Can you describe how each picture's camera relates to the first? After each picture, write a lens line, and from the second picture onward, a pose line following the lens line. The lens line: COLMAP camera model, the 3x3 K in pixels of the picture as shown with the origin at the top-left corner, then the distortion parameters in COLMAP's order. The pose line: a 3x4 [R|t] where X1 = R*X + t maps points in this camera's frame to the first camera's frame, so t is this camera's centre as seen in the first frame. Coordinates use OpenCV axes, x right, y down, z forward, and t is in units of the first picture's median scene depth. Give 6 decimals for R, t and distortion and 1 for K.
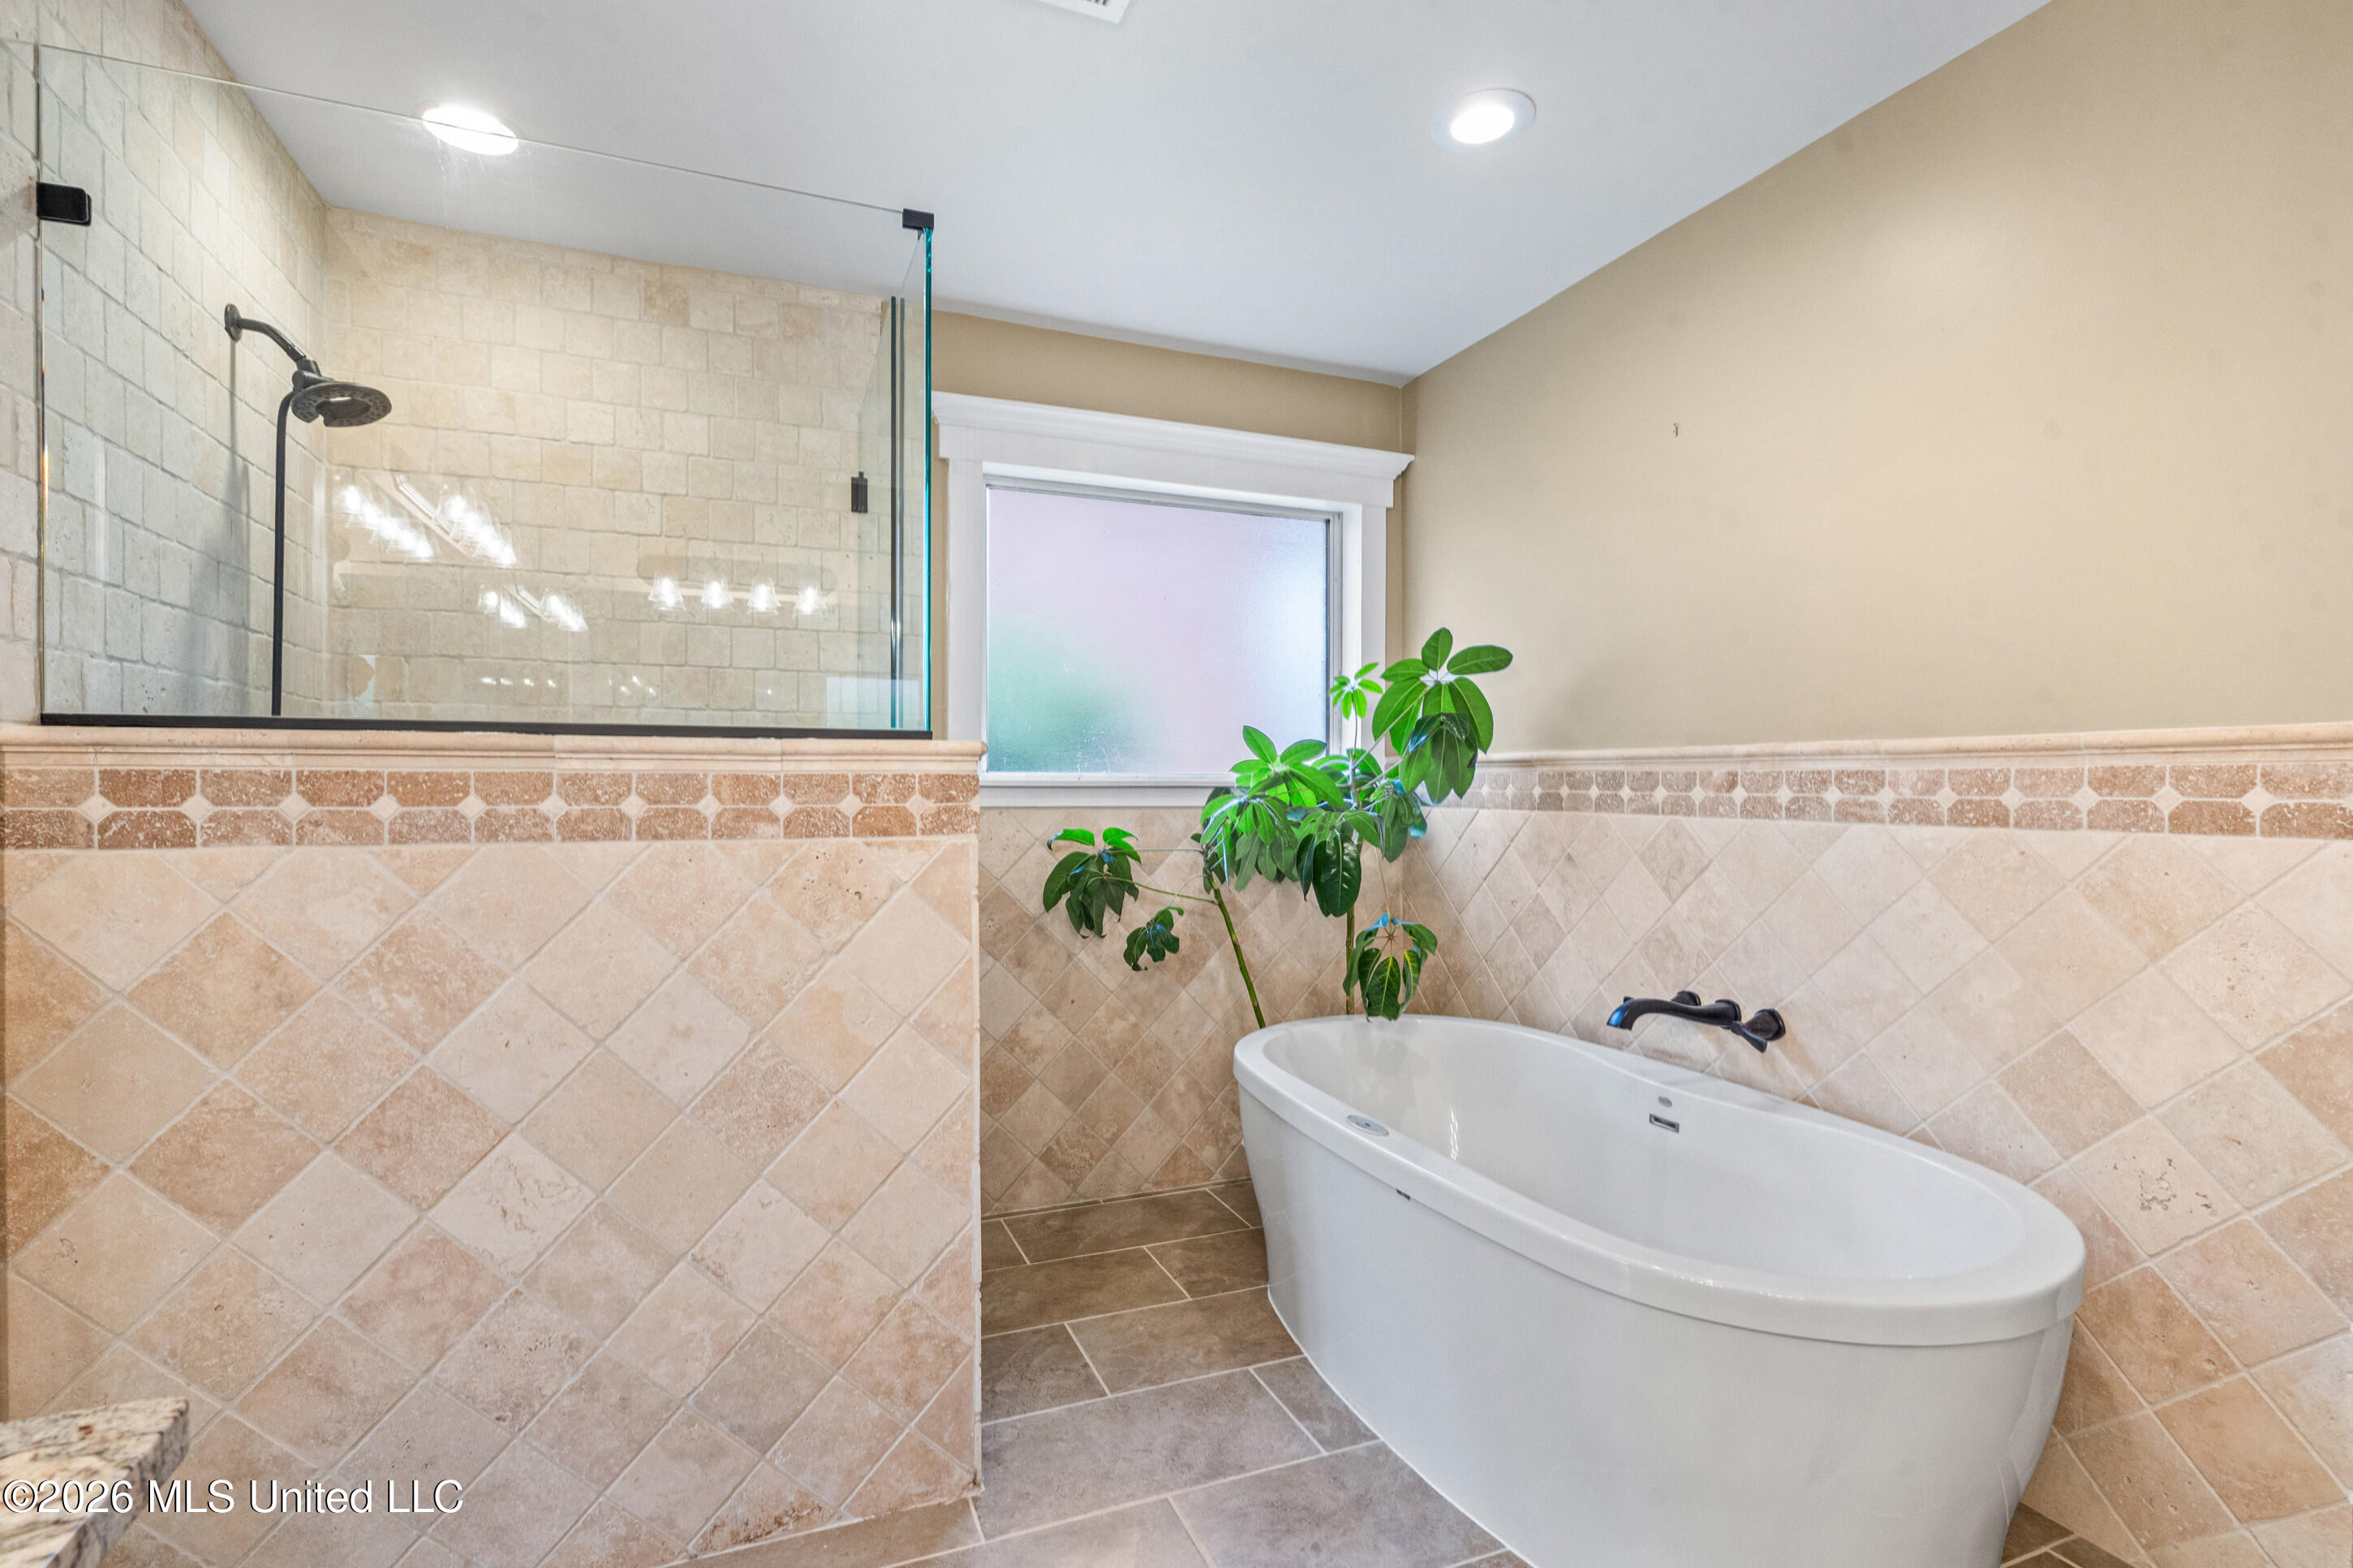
lens RADIAL K [[1077.4, 0, 1168.6], [0, 1077.4, 802.1], [0, 0, 1]] dist [-0.000128, 0.000027]
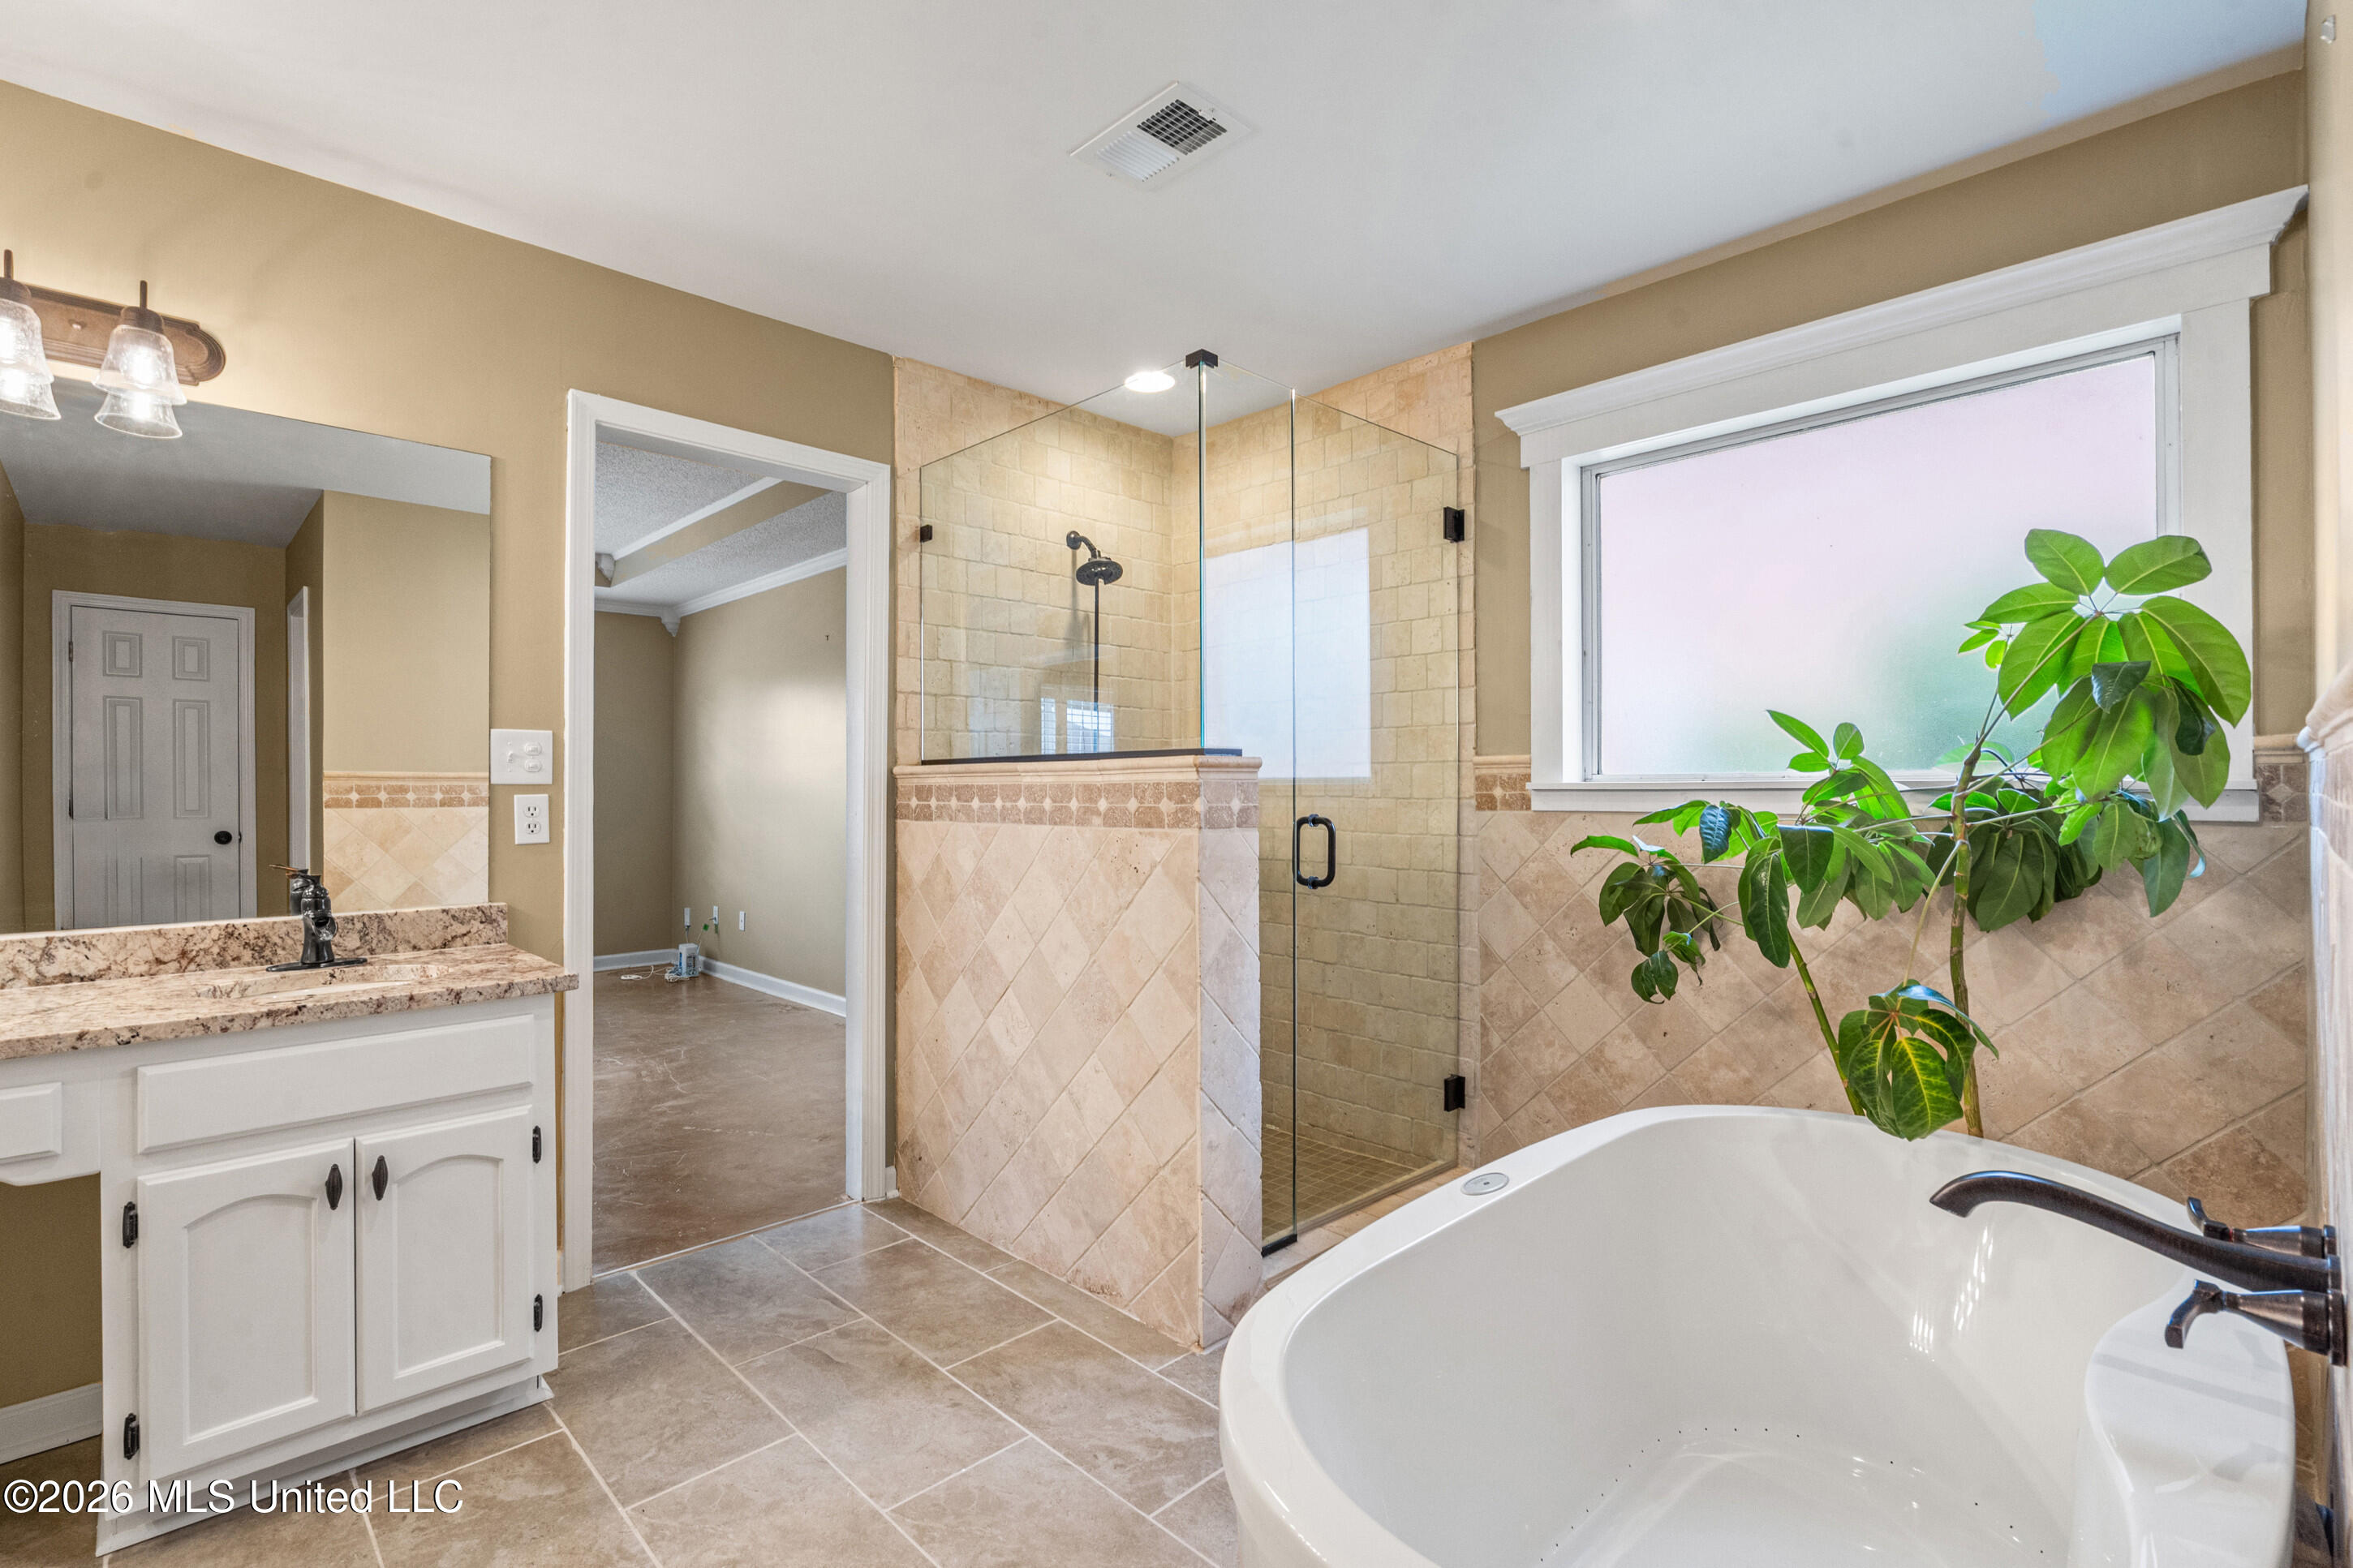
lens RADIAL K [[1077.9, 0, 1161.9], [0, 1077.9, 797.2], [0, 0, 1]] dist [0.005598, 0.000836]
pose [[0.381679, 0.003484, -0.924288, 1.044250], [-0.009873, 0.999951, -0.000308, -0.007542], [0.924242, 0.009243, 0.381695, 0.508674]]
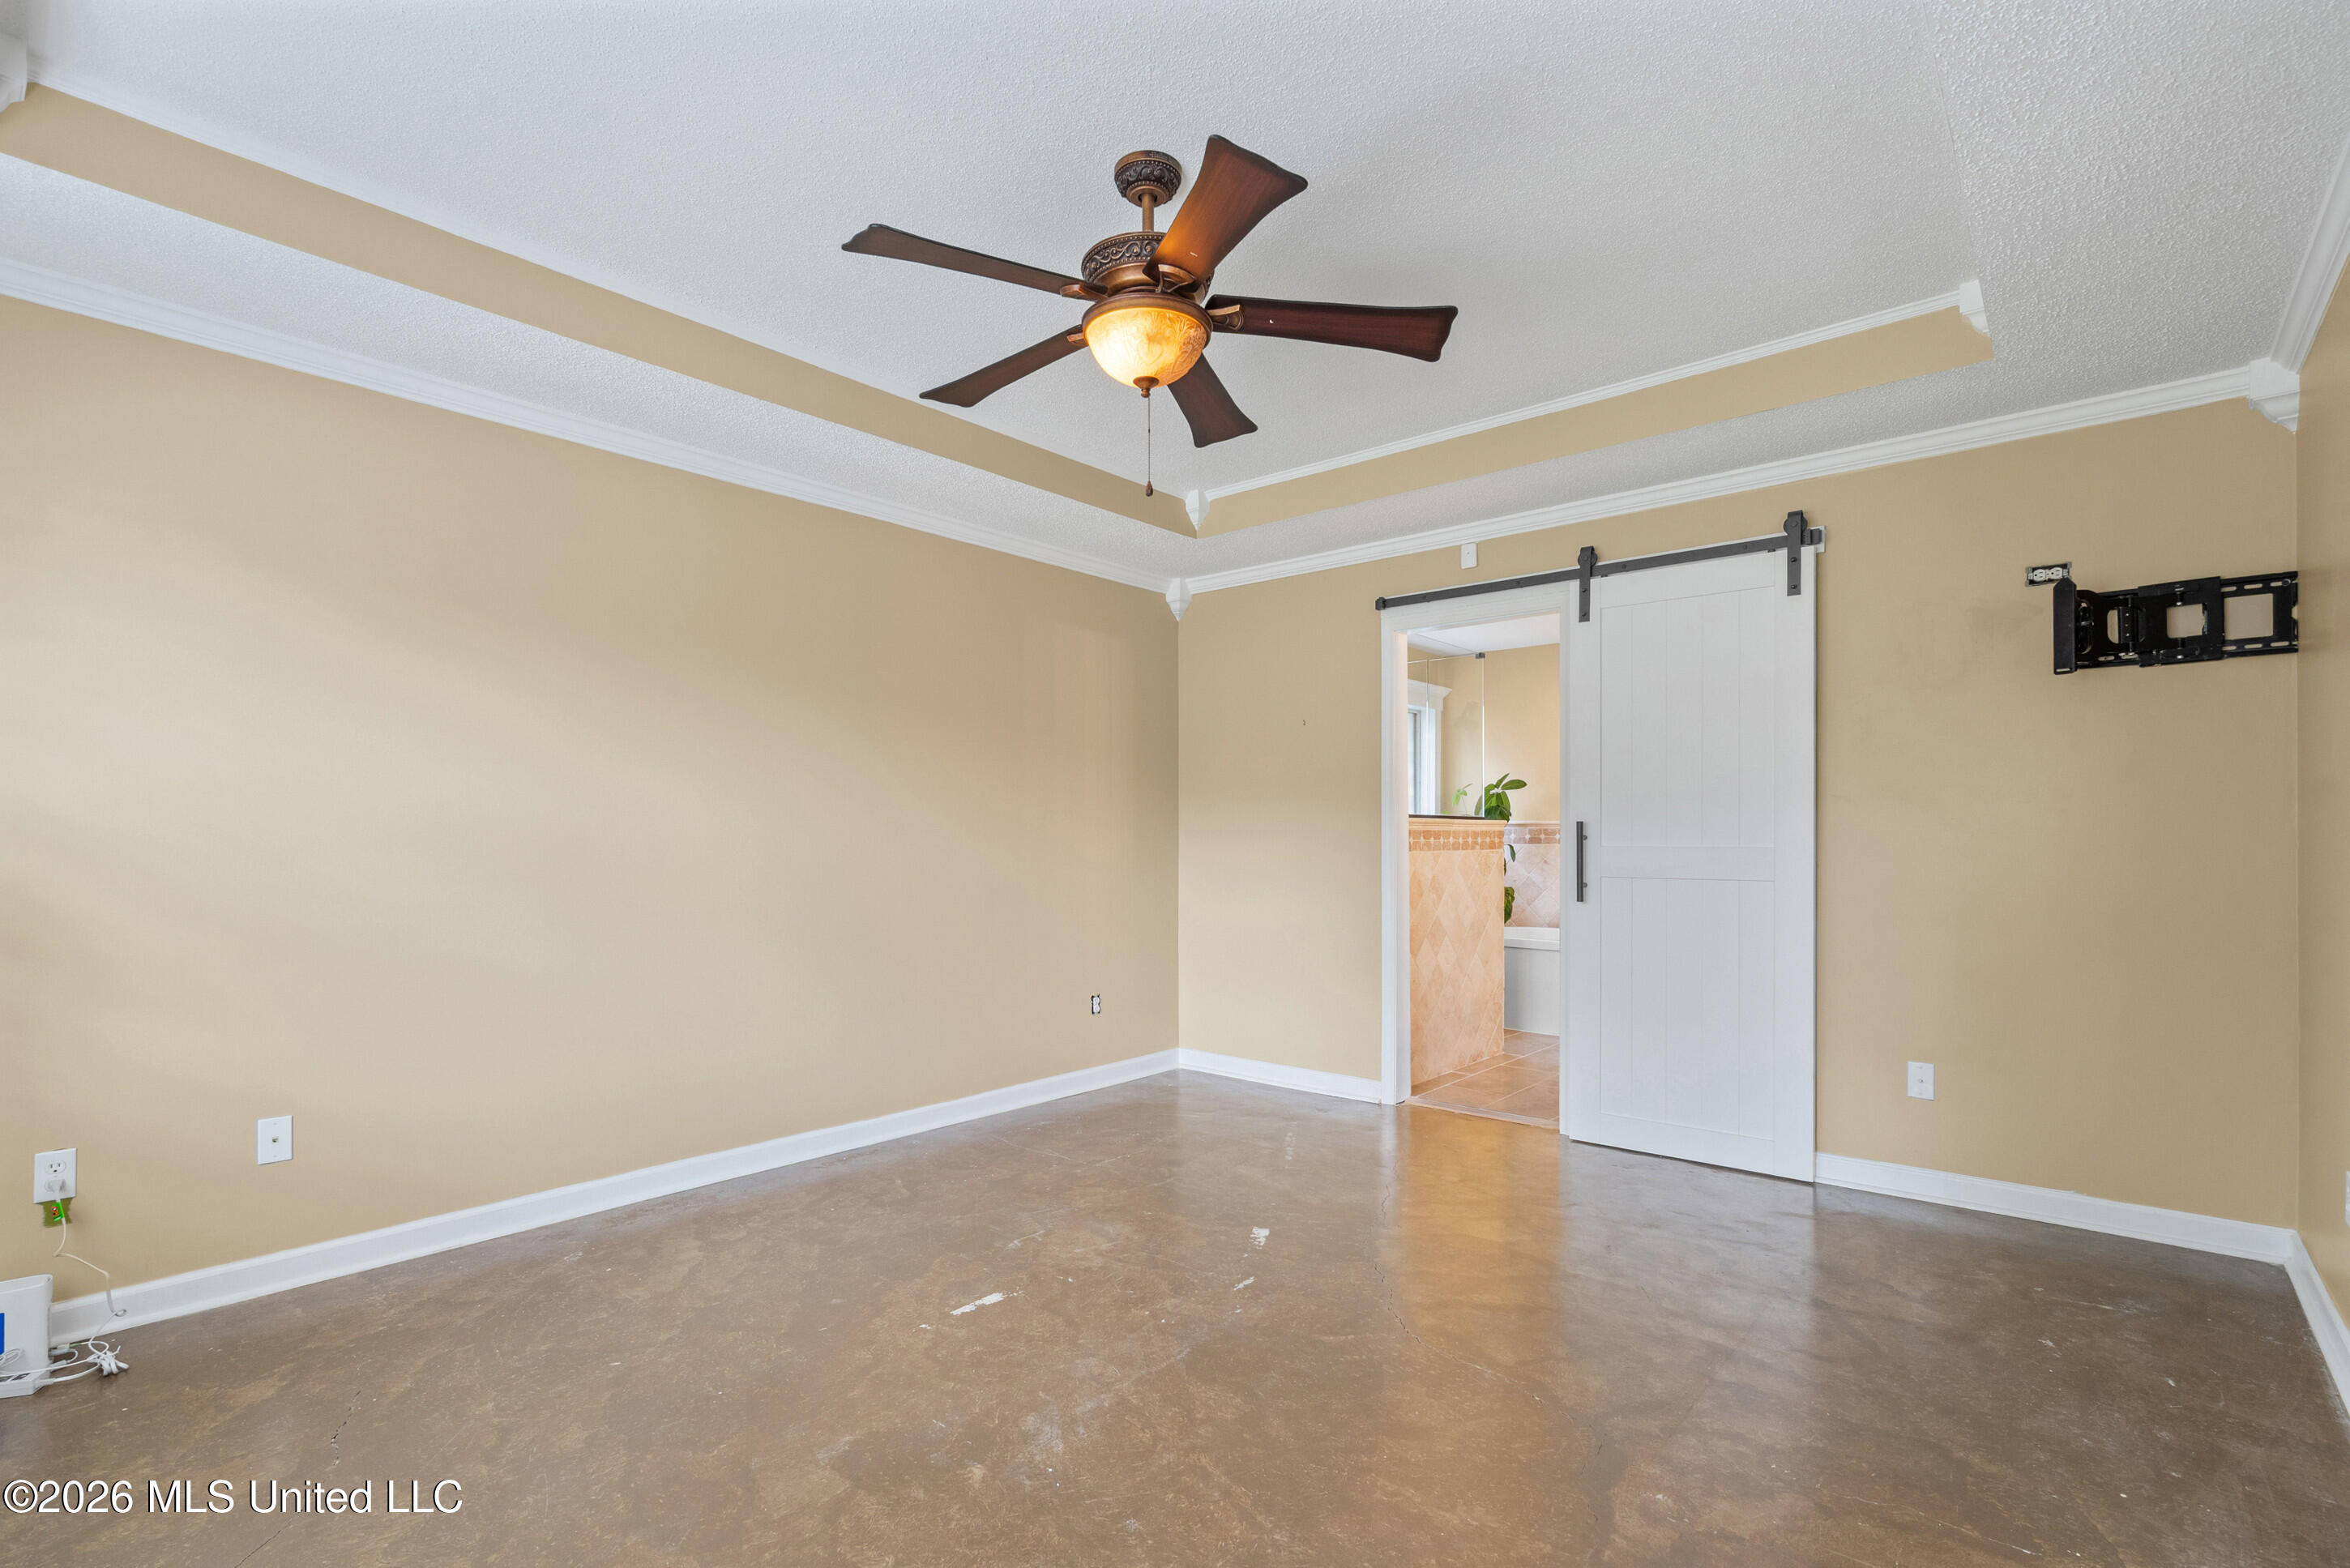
lens RADIAL K [[1078.8, 0, 1175.4], [0, 1078.8, 834.2], [0, 0, 1]] dist [0.000869, 0.000153]
pose [[0.886174, -0.002577, 0.463346, -2.743221], [0.011248, 0.999810, -0.015951, 0.027906], [-0.463217, 0.019347, 0.886034, -1.527168]]
